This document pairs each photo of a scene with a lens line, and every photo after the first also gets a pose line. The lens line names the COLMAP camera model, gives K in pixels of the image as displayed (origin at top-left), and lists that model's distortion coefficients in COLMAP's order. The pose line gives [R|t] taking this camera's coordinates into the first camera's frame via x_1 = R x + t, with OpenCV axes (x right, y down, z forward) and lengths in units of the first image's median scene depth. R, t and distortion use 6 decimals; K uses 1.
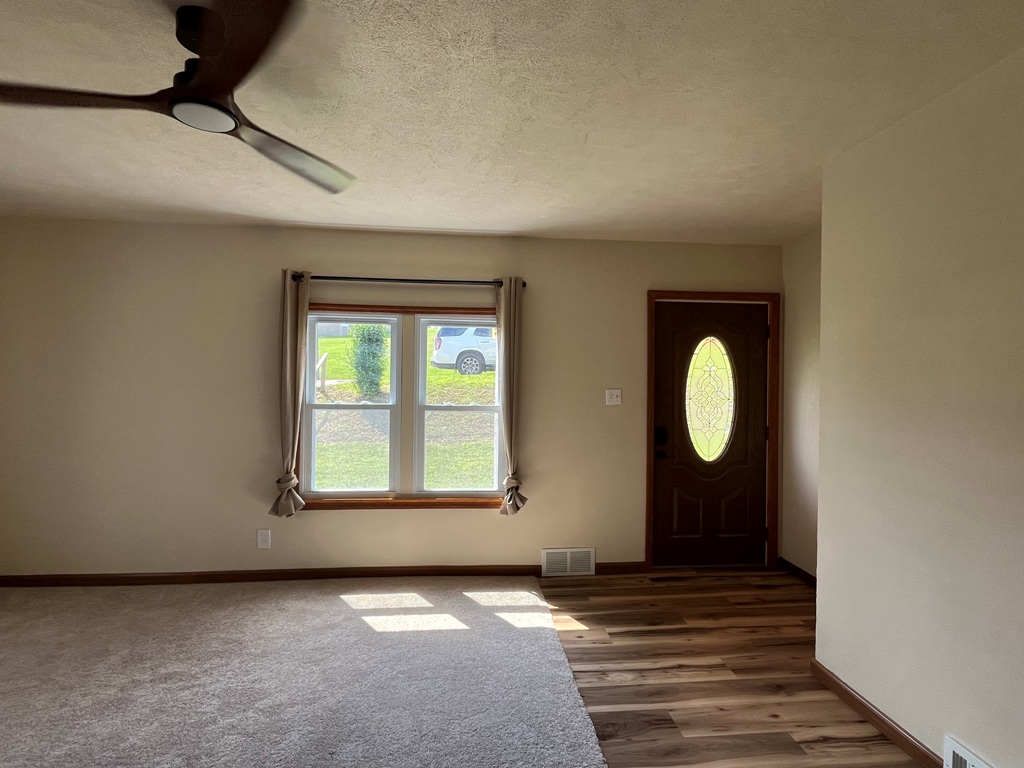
lens RADIAL K [[491.3, 0, 512.0], [0, 491.3, 384.0], [0, 0, 1]] dist [-0.003690, 0.000087]
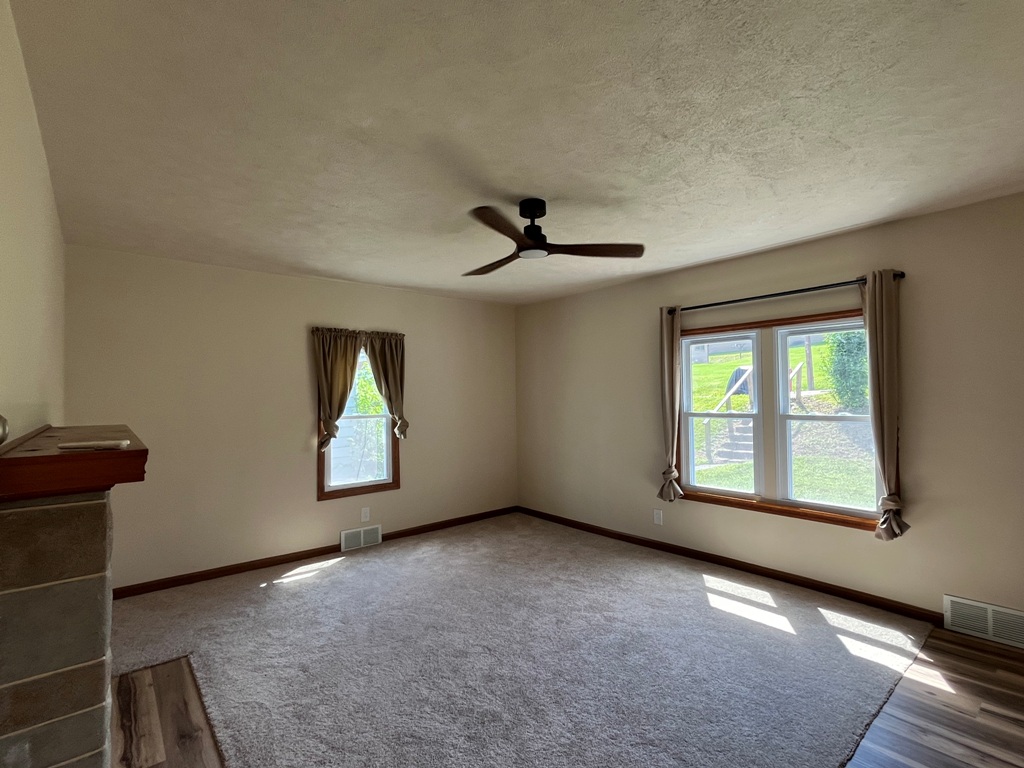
lens RADIAL K [[491.3, 0, 512.0], [0, 491.3, 384.0], [0, 0, 1]] dist [-0.003690, 0.000087]
pose [[0.564121, -0.039984, -0.824723, 0.360293], [0.020498, 0.999197, -0.034422, 0.003220], [0.825437, 0.002514, 0.564488, -0.047128]]
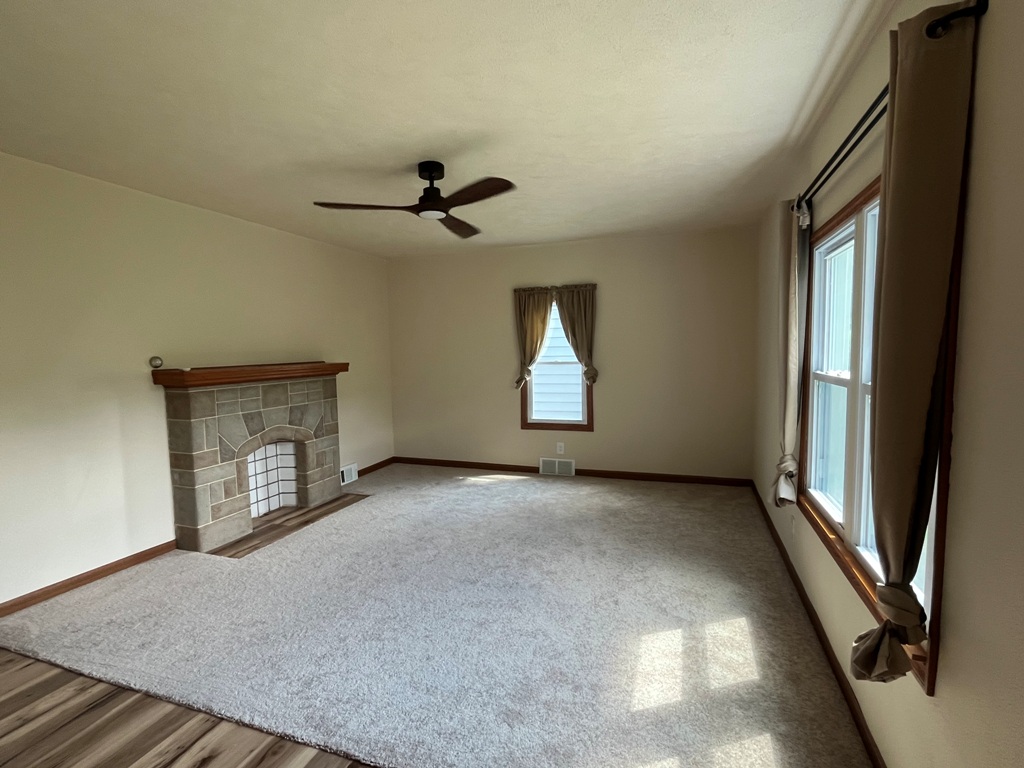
lens RADIAL K [[491.3, 0, 512.0], [0, 491.3, 384.0], [0, 0, 1]] dist [-0.003690, 0.000087]
pose [[-0.420241, 0.059880, -0.905435, 0.458898], [0.008944, 0.998045, 0.061854, 0.009293], [0.907368, 0.017896, -0.419955, 0.920967]]
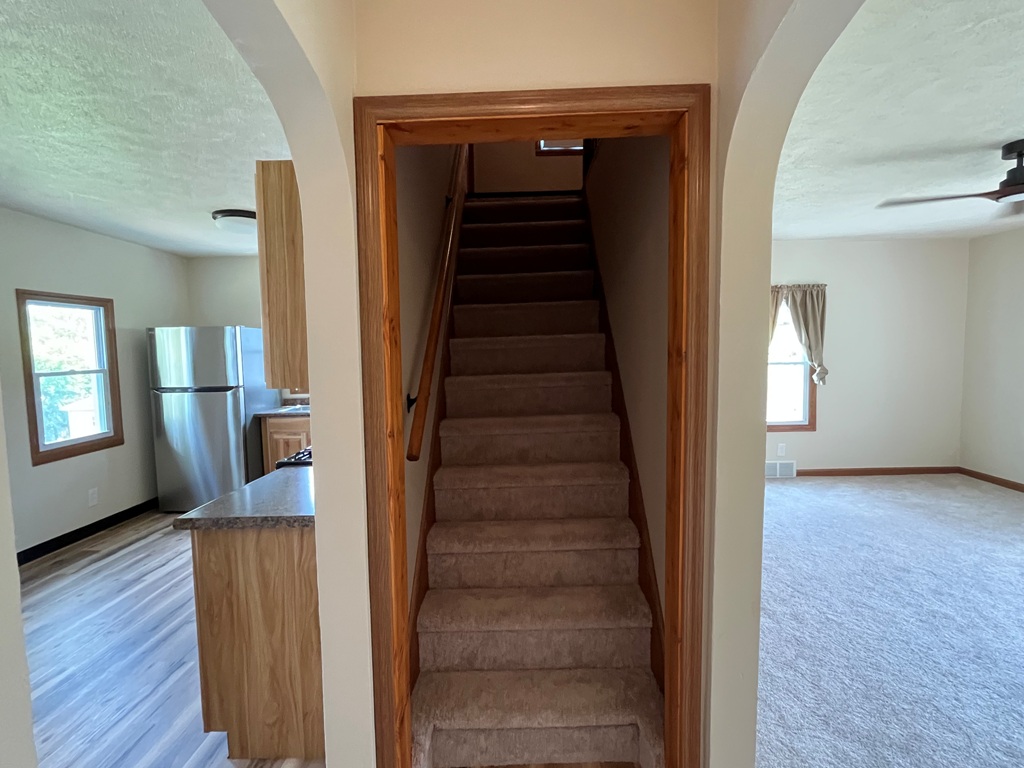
lens RADIAL K [[491.3, 0, 512.0], [0, 491.3, 384.0], [0, 0, 1]] dist [-0.003690, 0.000087]
pose [[-0.111726, 0.060197, -0.991914, 0.606763], [0.012698, 0.998169, 0.059147, 0.002296], [0.993658, -0.005987, -0.112286, -0.284012]]
